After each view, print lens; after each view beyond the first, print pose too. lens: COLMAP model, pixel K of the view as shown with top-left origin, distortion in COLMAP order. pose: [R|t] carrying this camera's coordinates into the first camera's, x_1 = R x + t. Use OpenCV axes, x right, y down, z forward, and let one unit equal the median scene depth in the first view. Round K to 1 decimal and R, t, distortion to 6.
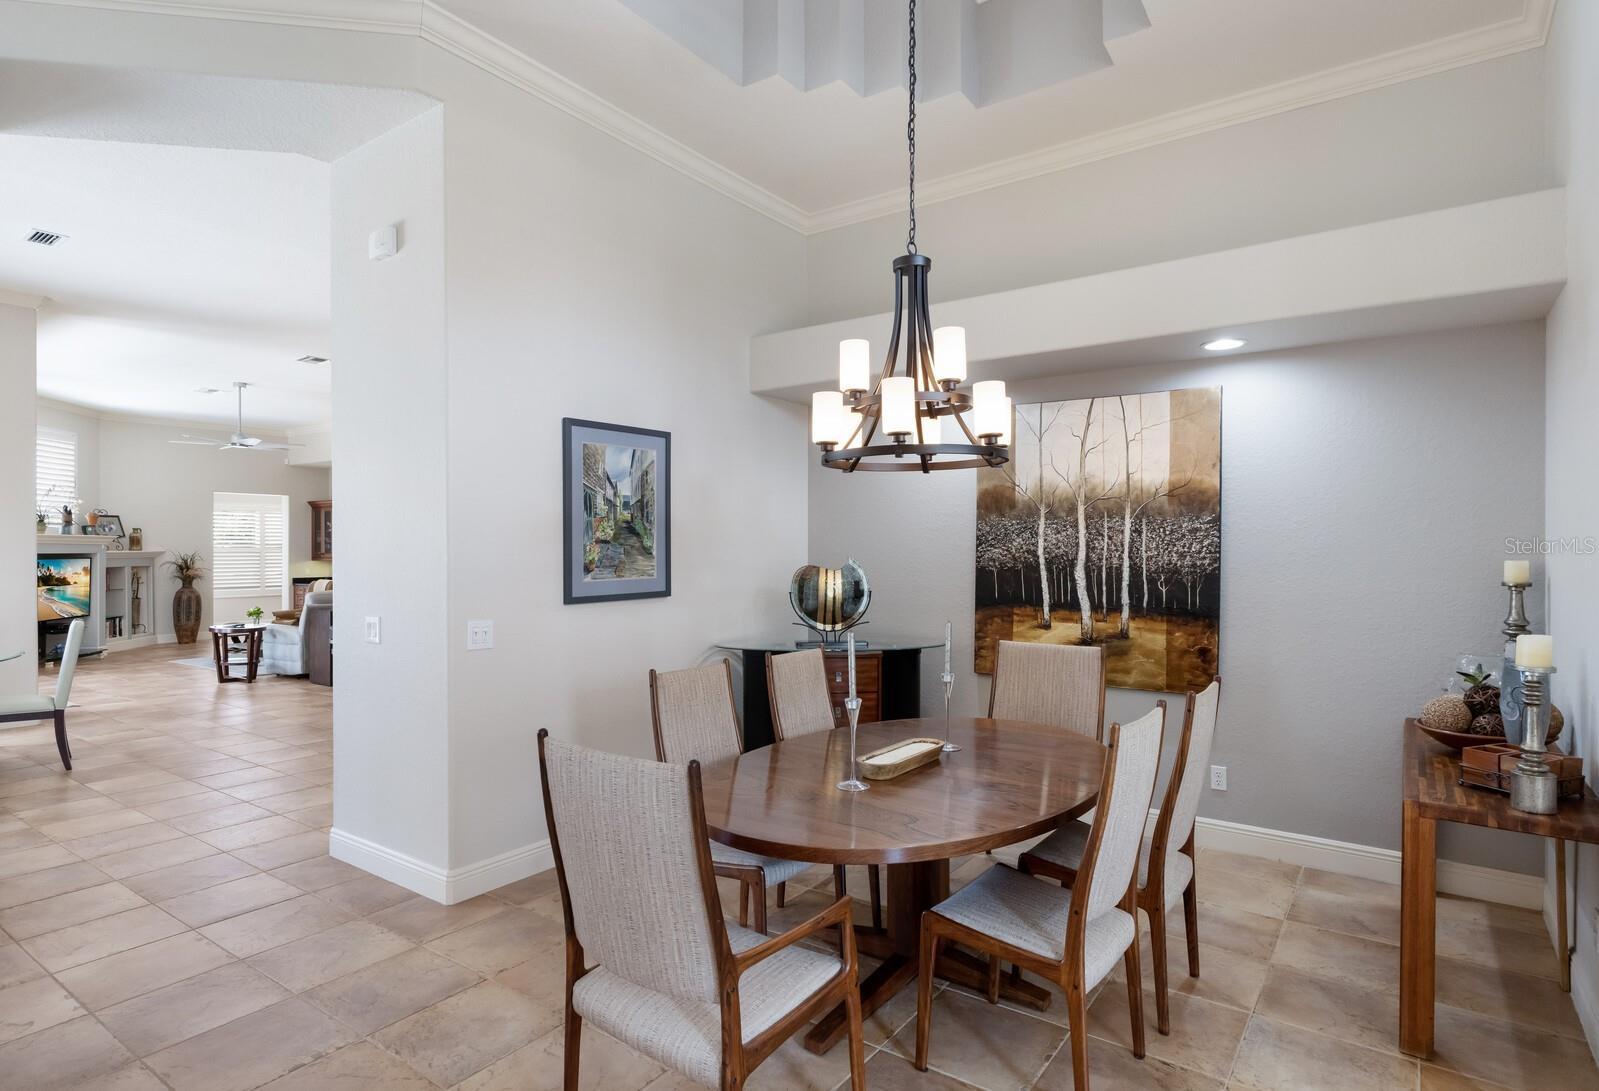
lens RADIAL K [[876.8, 0, 793.4], [0, 876.8, 545.8], [0, 0, 1]] dist [0.019266, 0.001513]
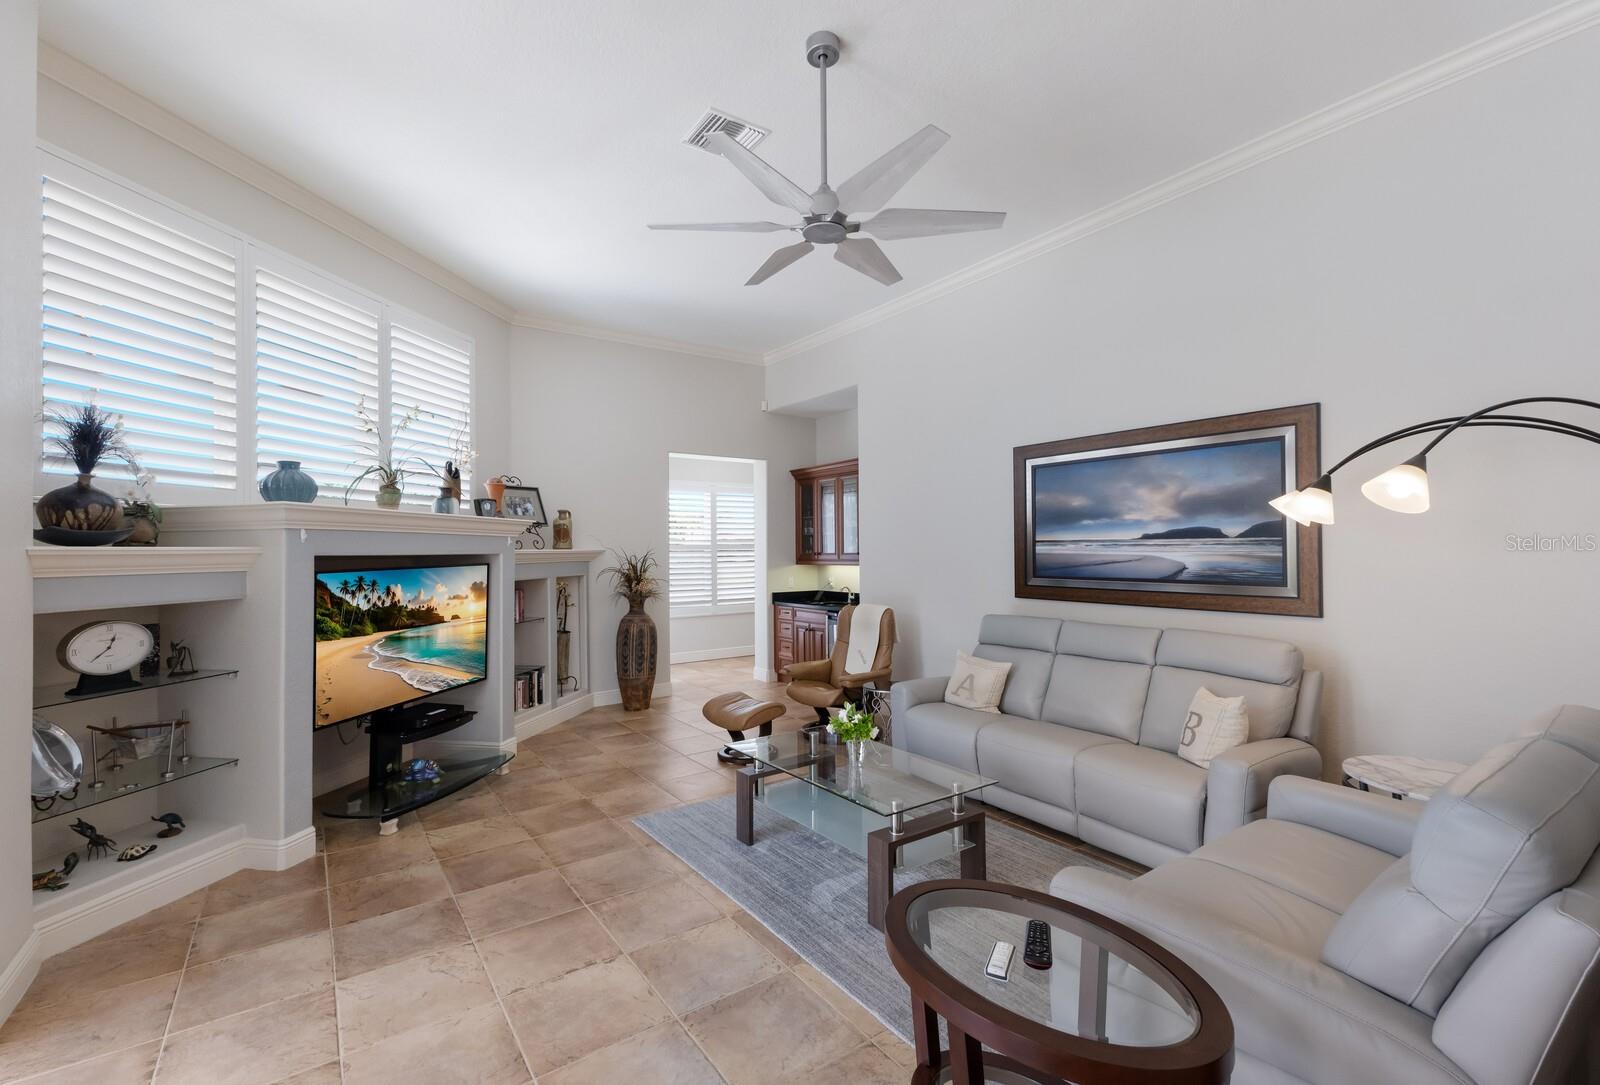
lens RADIAL K [[700.8, 0, 800.7], [0, 700.8, 537.4], [0, 0, 1]] dist [0.021029, -0.000964]
pose [[0.950522, -0.009983, -0.310496, -0.499775], [0.006047, 0.999889, -0.013635, 0.005422], [0.310598, 0.011083, 0.950477, 0.677116]]
